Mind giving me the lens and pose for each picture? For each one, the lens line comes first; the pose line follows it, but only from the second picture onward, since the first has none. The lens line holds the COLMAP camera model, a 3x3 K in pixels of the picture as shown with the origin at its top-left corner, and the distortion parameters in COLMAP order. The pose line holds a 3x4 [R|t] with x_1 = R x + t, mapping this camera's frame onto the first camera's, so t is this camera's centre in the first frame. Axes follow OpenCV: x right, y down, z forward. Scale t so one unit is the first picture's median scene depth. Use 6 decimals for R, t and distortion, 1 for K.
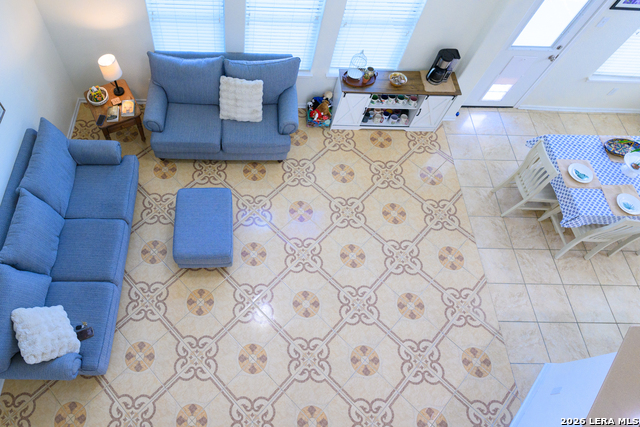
lens RADIAL K [[377.7, 0, 246.2], [0, 377.7, 213.4], [0, 0, 1]] dist [-0.000497, 0.001316]
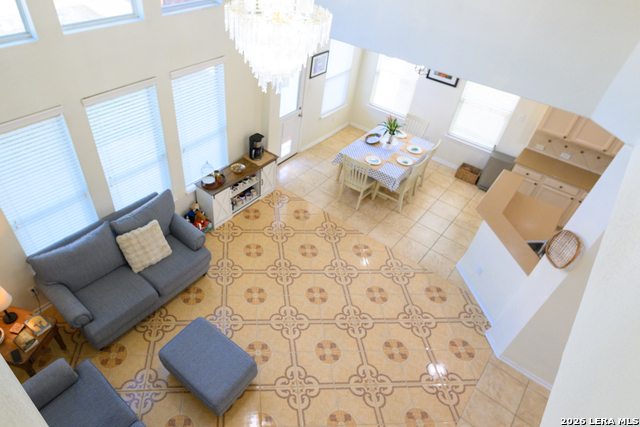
lens RADIAL K [[377.7, 0, 246.2], [0, 377.7, 213.4], [0, 0, 1]] dist [-0.000497, 0.001316]
pose [[0.680357, -0.478088, 0.555469, -0.354083], [0.634067, 0.764067, -0.119001, -0.071879], [-0.367522, 0.433168, 0.822978, 0.015174]]
